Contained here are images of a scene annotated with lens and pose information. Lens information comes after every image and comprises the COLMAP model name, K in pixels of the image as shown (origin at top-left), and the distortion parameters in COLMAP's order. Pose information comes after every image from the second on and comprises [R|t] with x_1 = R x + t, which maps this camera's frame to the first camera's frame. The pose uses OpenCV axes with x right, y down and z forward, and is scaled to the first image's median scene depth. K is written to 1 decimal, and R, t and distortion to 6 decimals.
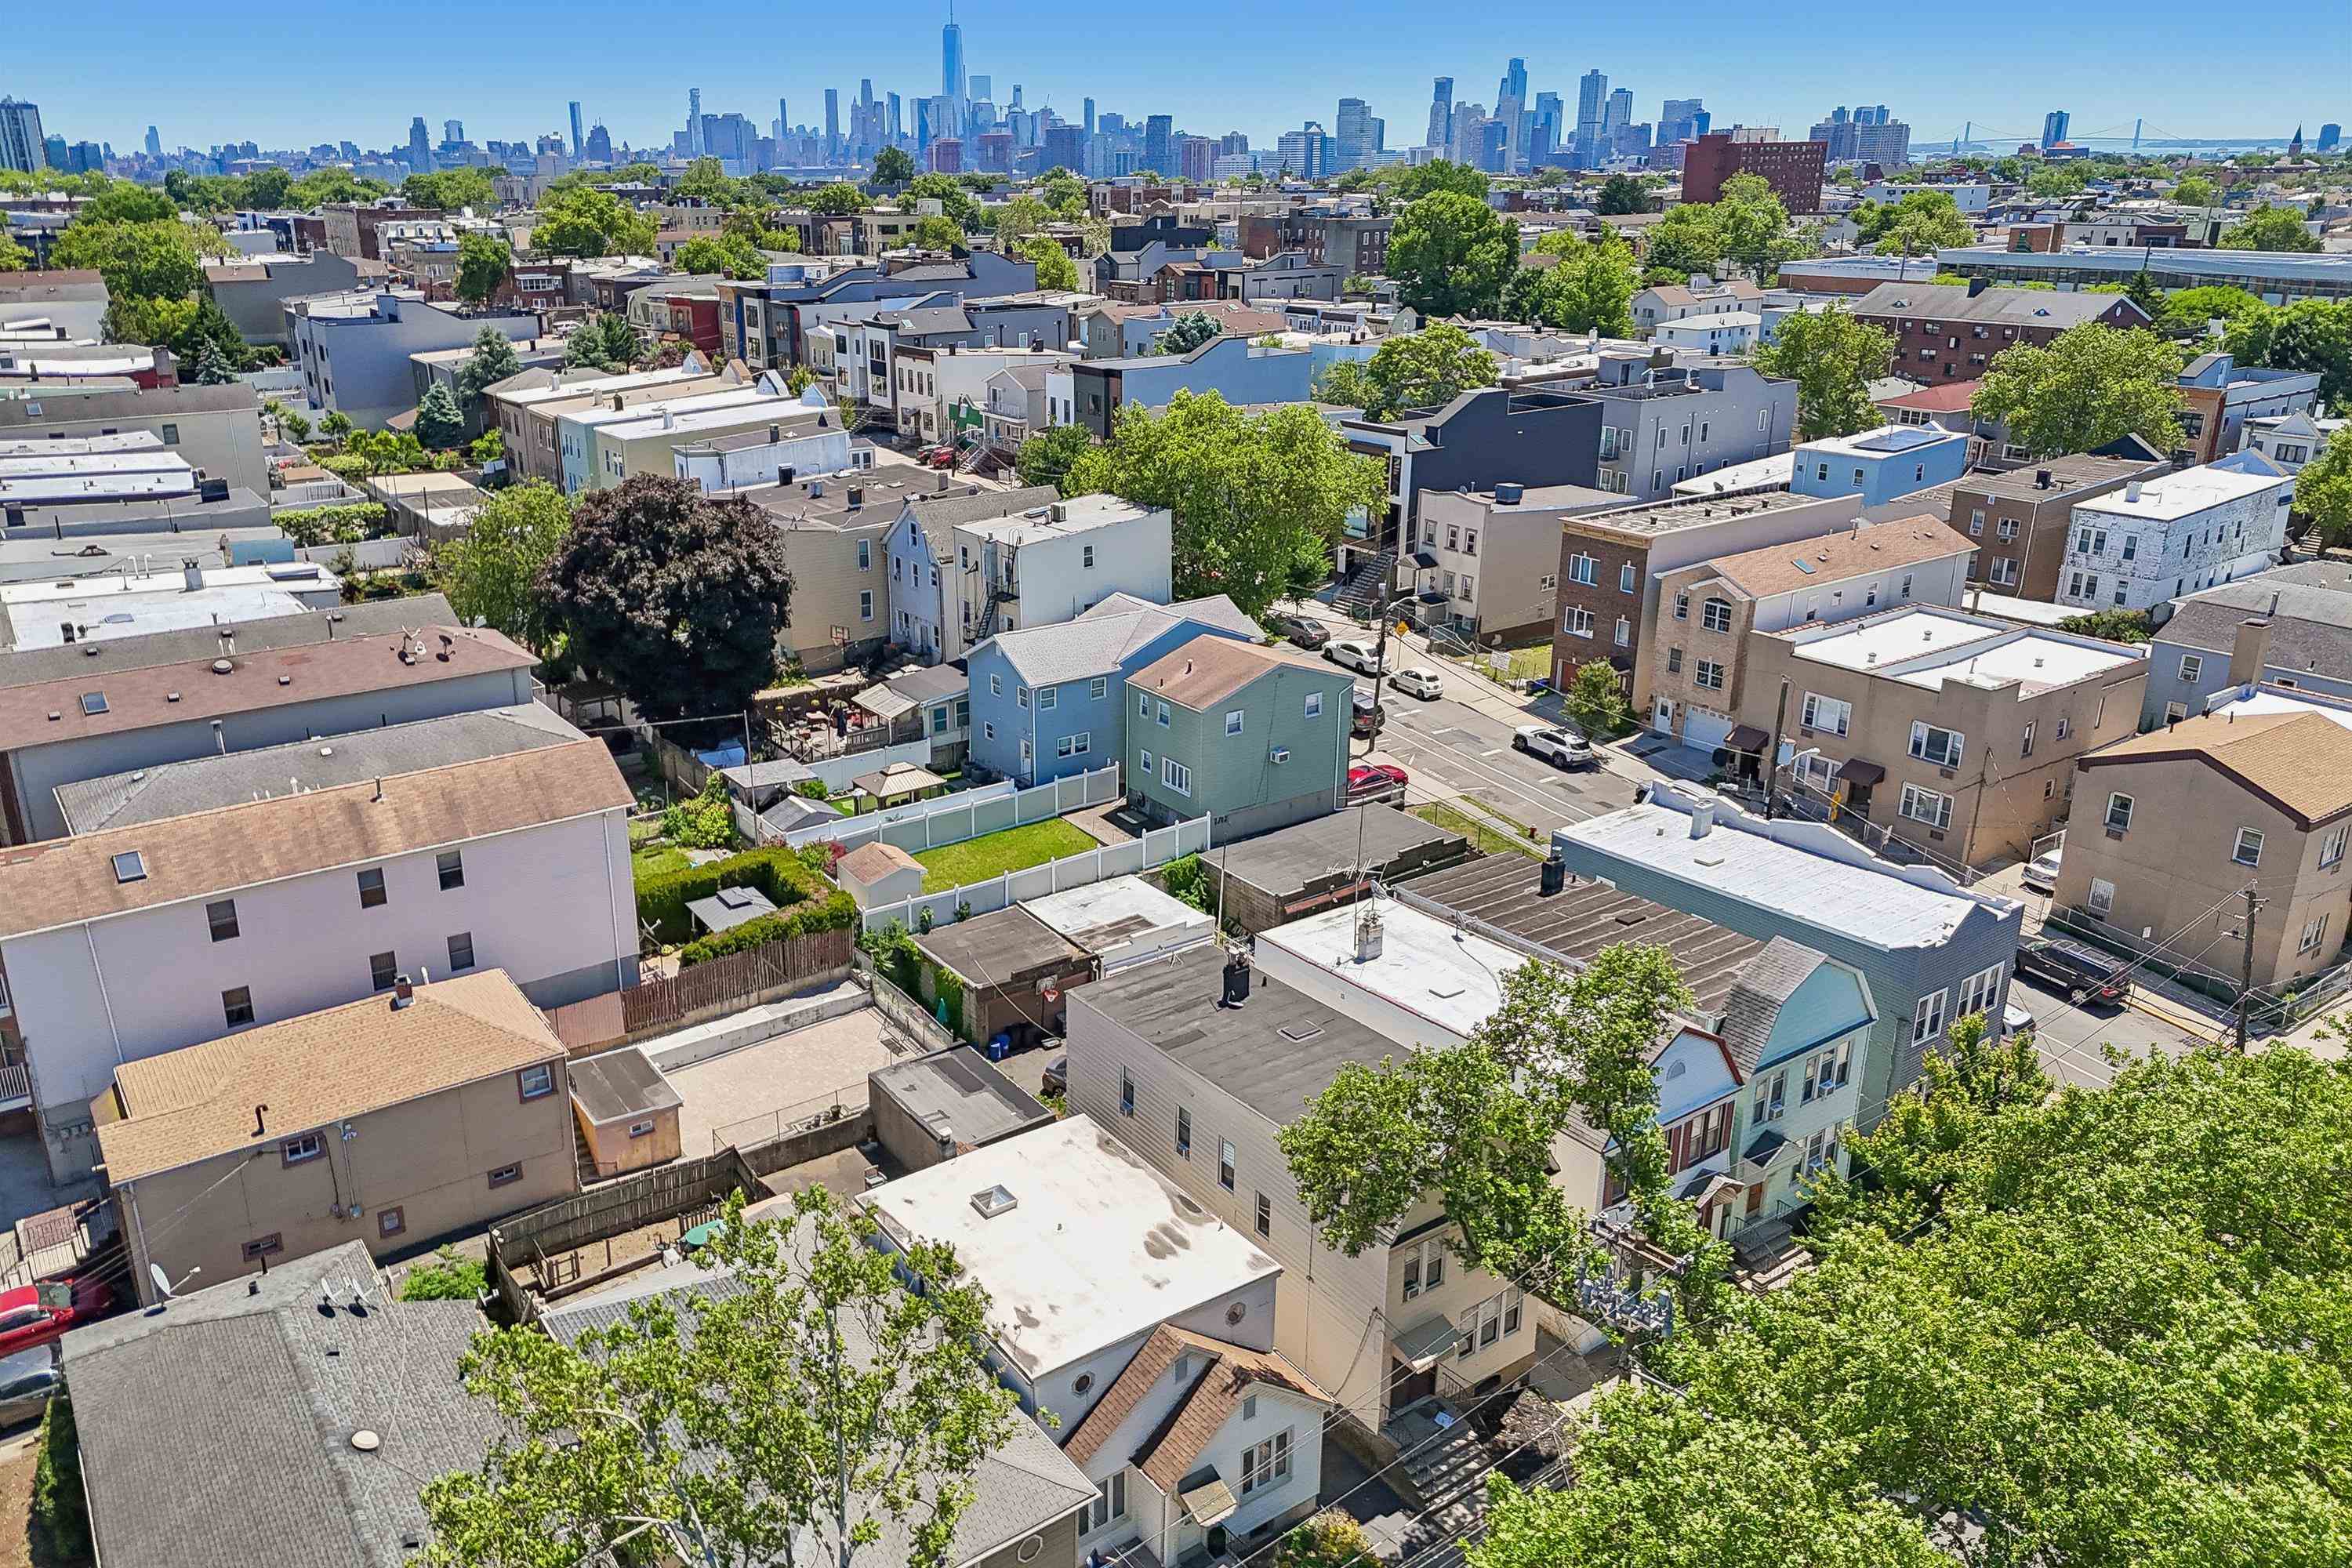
lens RADIAL K [[1784.8, 0, 1137.6], [0, 1784.8, 782.4], [0, 0, 1]] dist [0.062377, -0.071422]
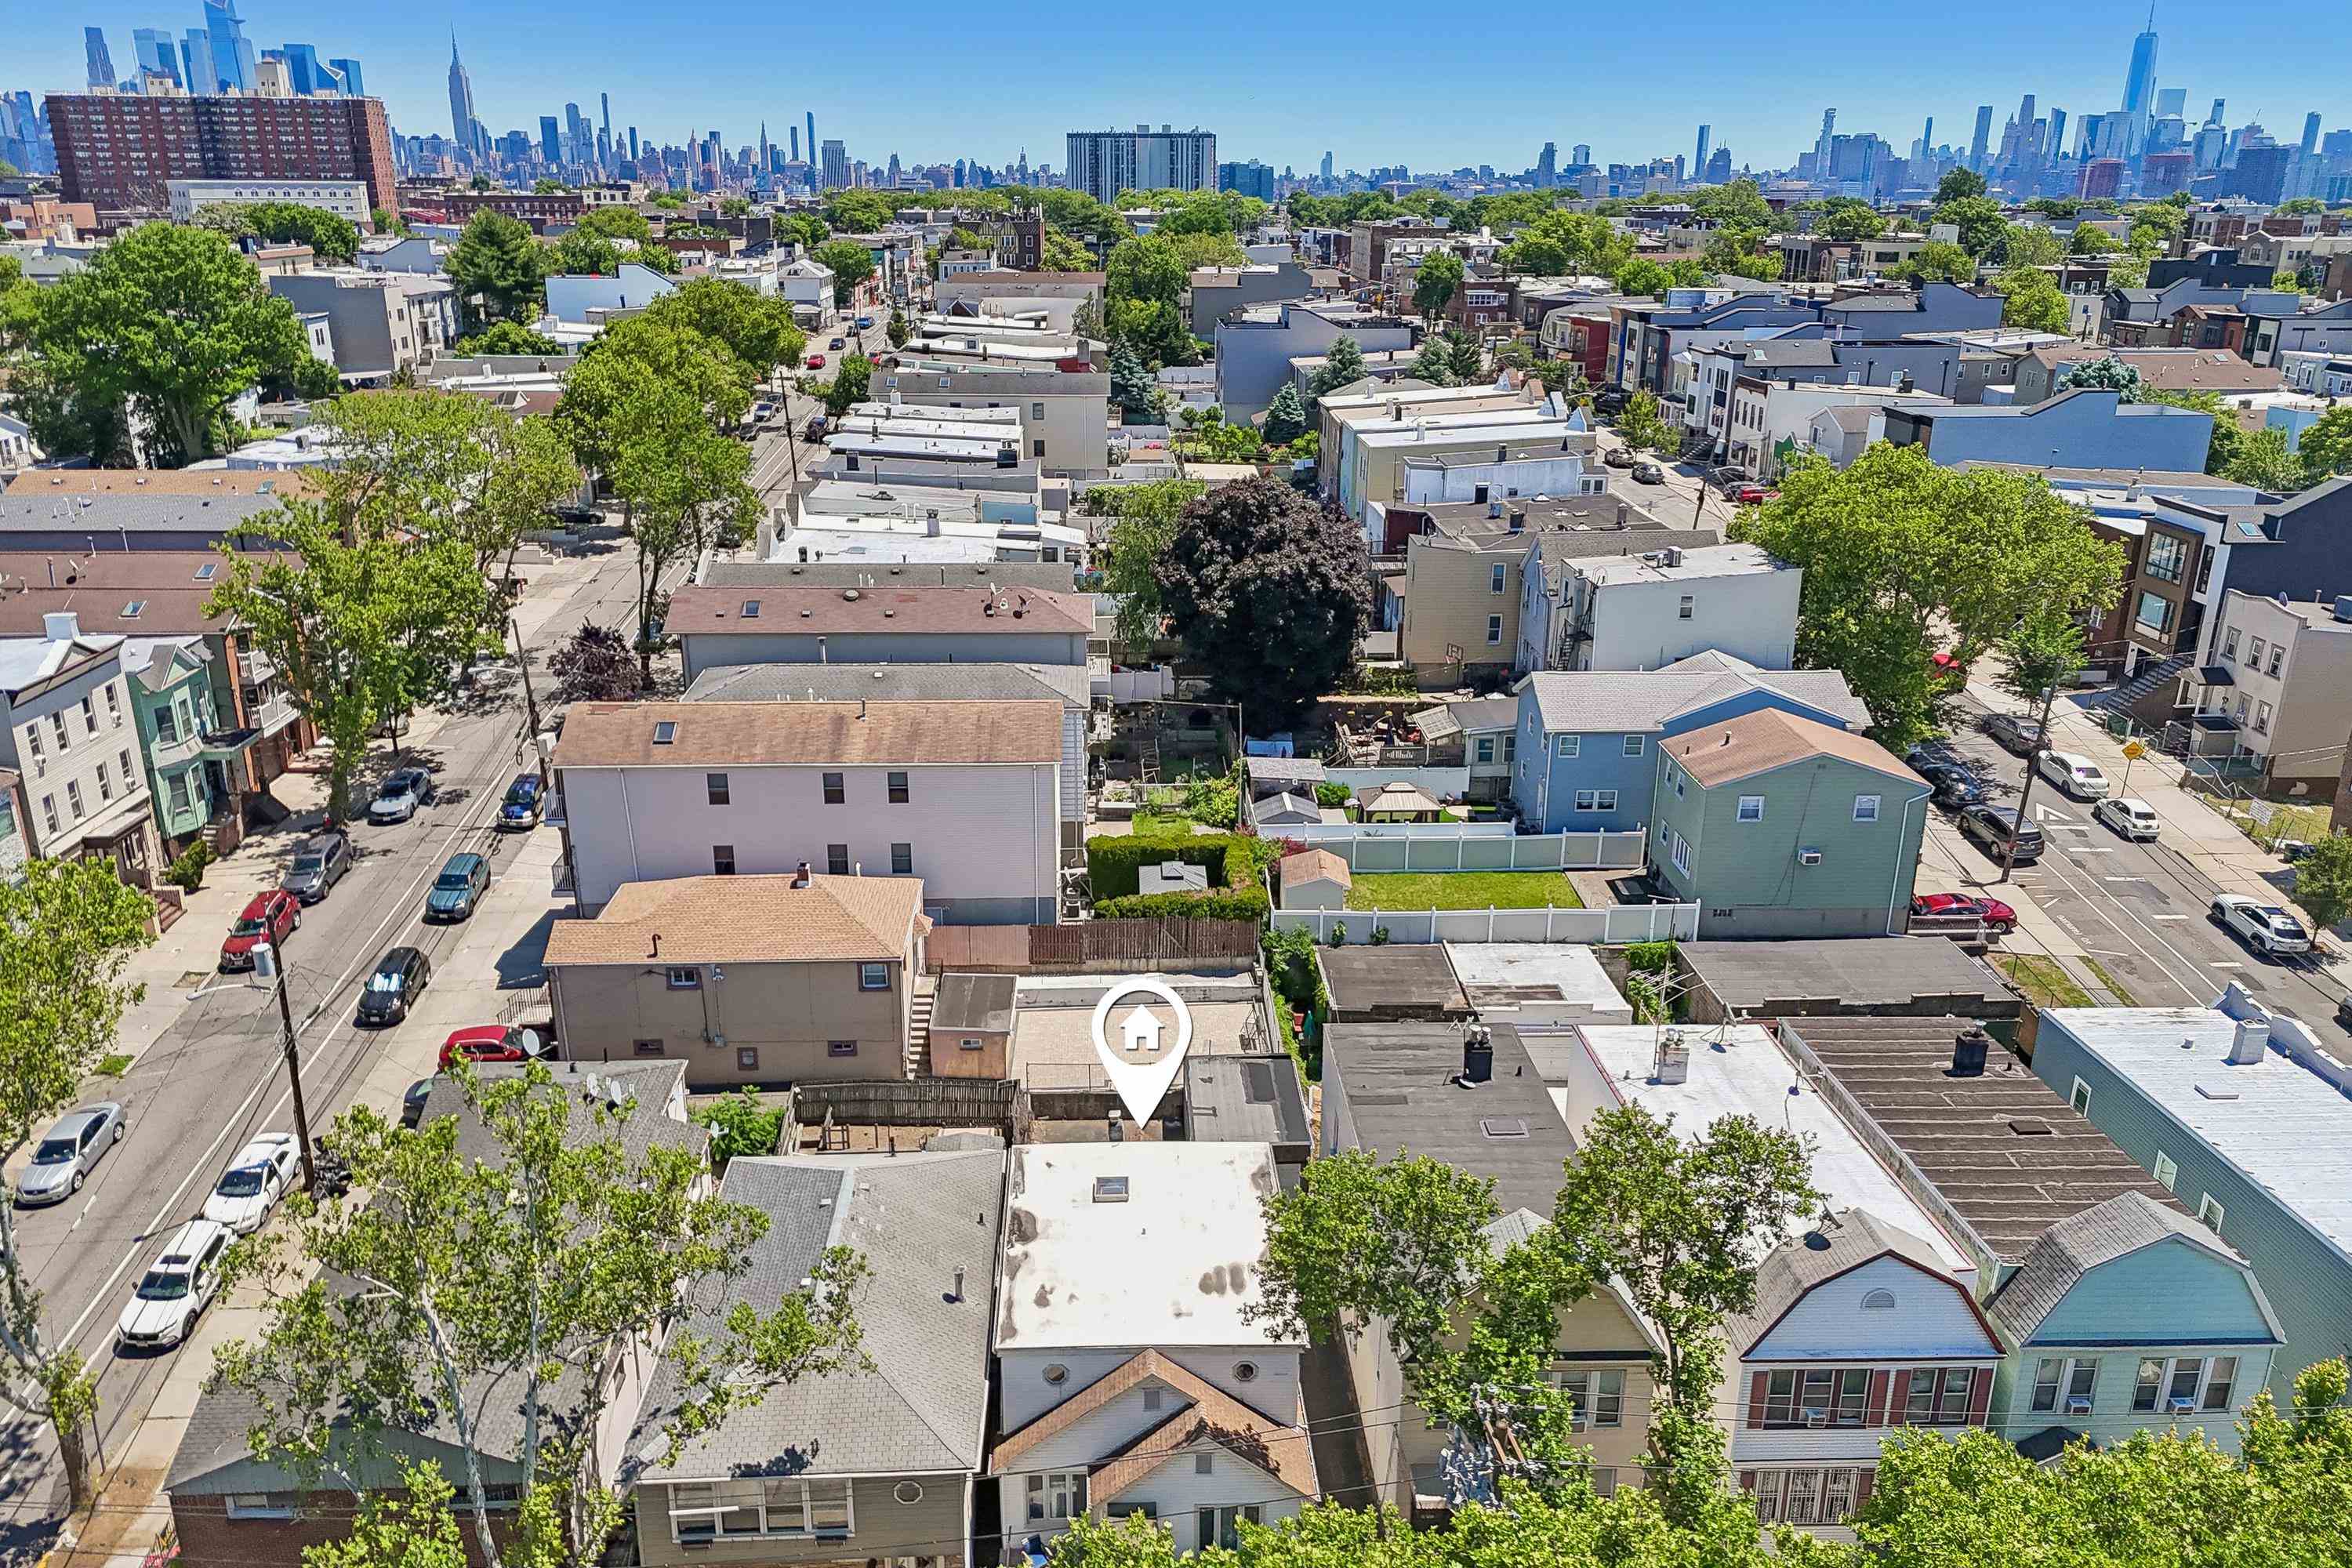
lens RADIAL K [[1765.5, 0, 1160.0], [0, 1765.5, 783.7], [0, 0, 1]] dist [0.092807, -0.114056]
pose [[0.832709, 0.188384, -0.520680, 0.236966], [-0.192640, 0.980165, 0.046544, -0.026305], [0.519120, 0.061546, 0.852482, 0.071016]]
